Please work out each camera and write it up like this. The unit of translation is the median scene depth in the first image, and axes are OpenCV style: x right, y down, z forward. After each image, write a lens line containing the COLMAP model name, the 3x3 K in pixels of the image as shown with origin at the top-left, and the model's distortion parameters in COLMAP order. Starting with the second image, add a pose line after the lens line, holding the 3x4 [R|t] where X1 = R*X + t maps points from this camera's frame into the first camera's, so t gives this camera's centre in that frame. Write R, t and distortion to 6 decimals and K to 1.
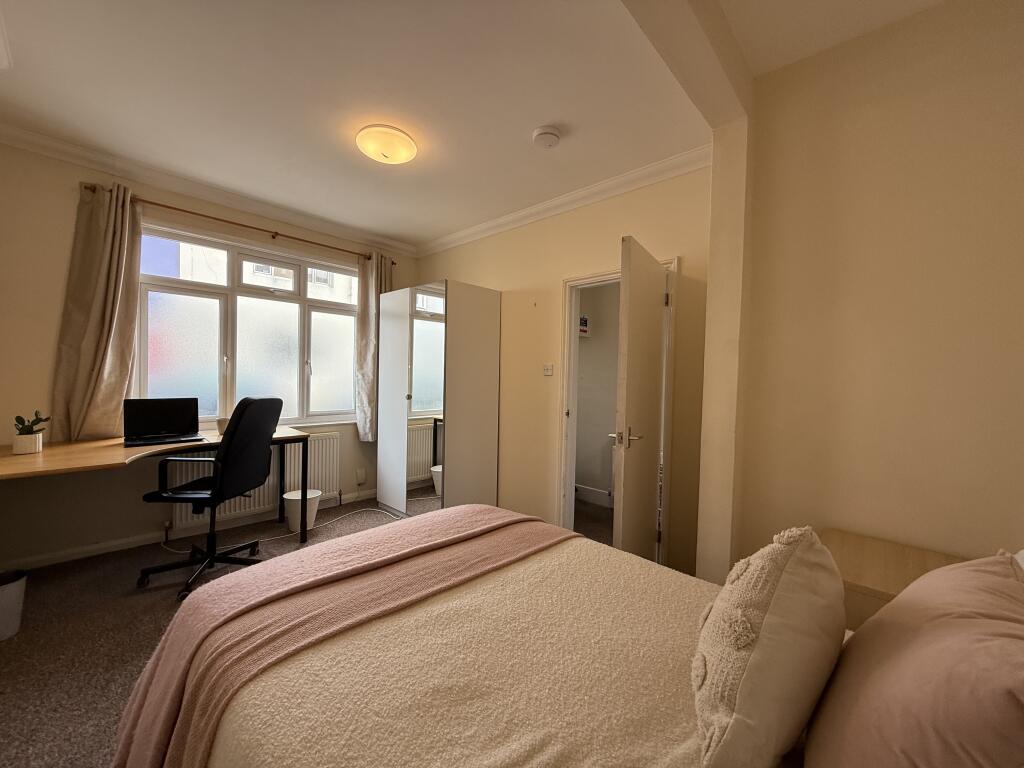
lens RADIAL K [[406.6, 0, 512.0], [0, 406.6, 384.0], [0, 0, 1]] dist [-0.001156, 0.000138]
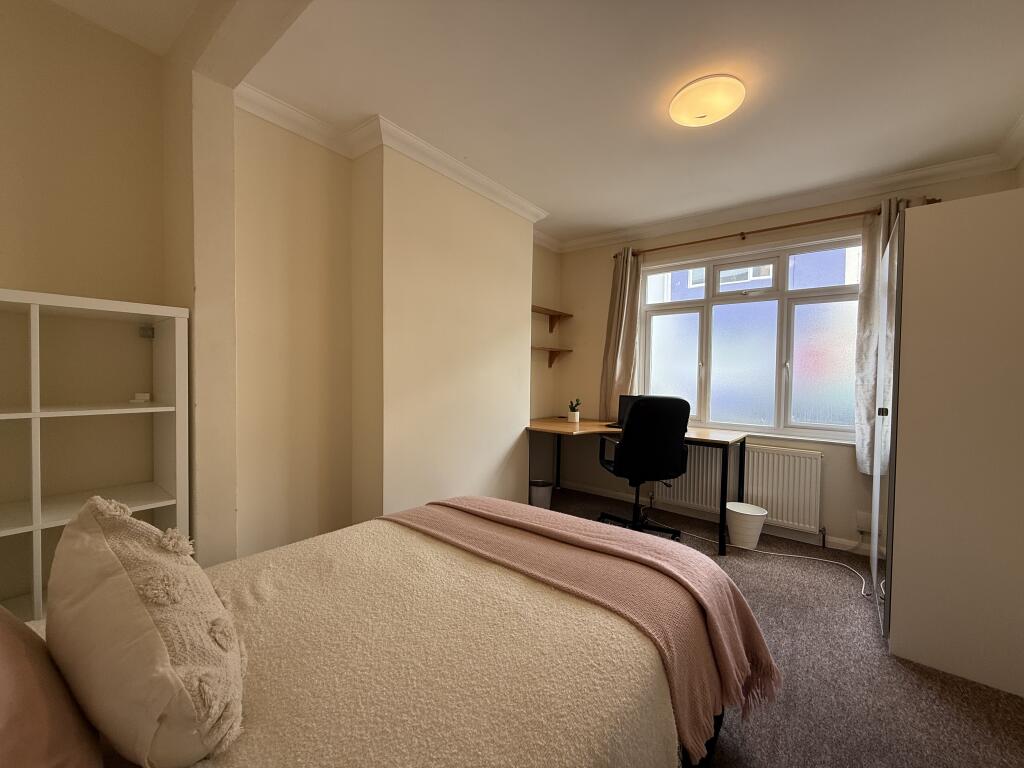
lens RADIAL K [[427.7, 0, 512.0], [0, 427.7, 384.0], [0, 0, 1]] dist [-0.001032, -0.000035]
pose [[0.055842, 0.002246, -0.998437, 0.415814], [-0.034624, 0.999400, 0.000311, 0.008265], [0.997839, 0.034552, 0.055886, 0.405328]]
